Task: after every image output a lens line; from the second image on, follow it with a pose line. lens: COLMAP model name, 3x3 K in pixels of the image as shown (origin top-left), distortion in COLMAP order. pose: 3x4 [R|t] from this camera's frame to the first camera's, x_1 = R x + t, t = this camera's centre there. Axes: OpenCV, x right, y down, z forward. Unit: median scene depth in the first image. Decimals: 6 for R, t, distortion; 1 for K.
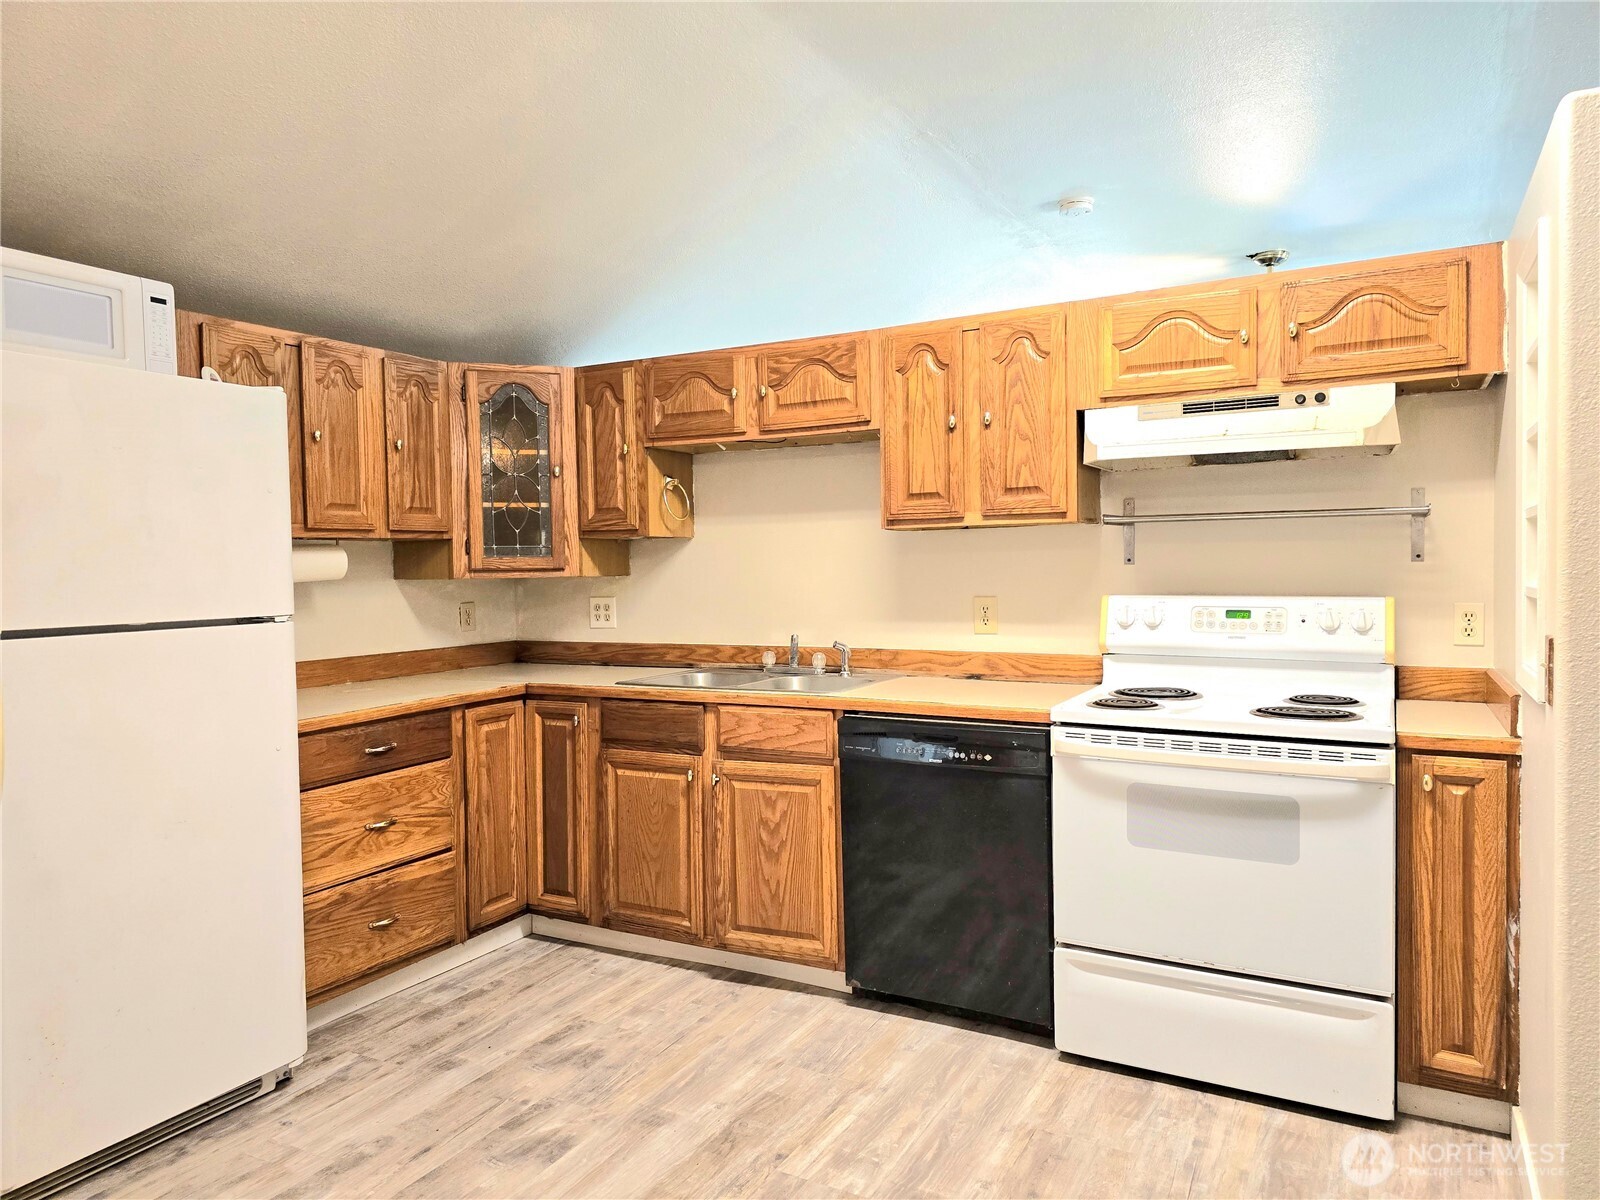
lens RADIAL K [[1084.1, 0, 808.3], [0, 1084.1, 594.1], [0, 0, 1]] dist [0.080238, -0.068837]
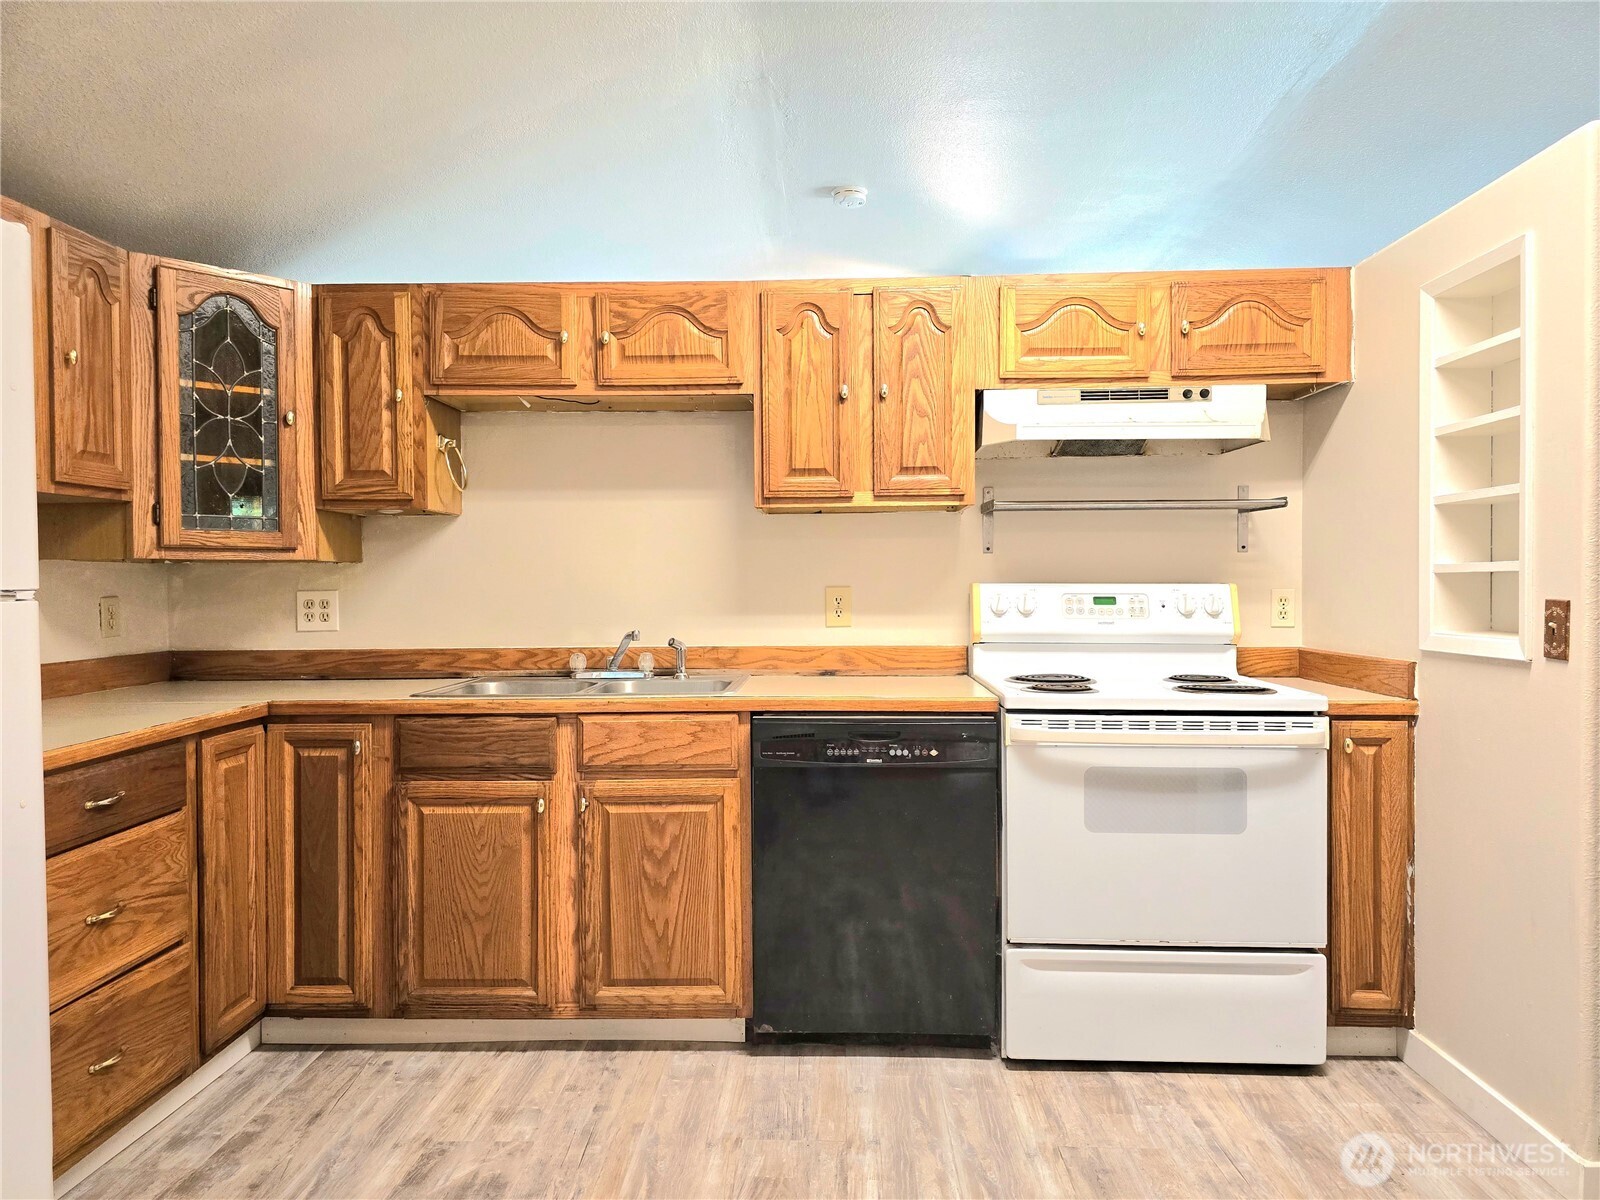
lens RADIAL K [[1084.1, 0, 808.4], [0, 1084.1, 597.4], [0, 0, 1]] dist [0.080238, -0.068837]
pose [[0.891663, 0.003612, 0.452685, -0.309403], [0.004912, 0.999832, -0.017652, 0.030755], [-0.452673, 0.017963, 0.891496, 0.201928]]
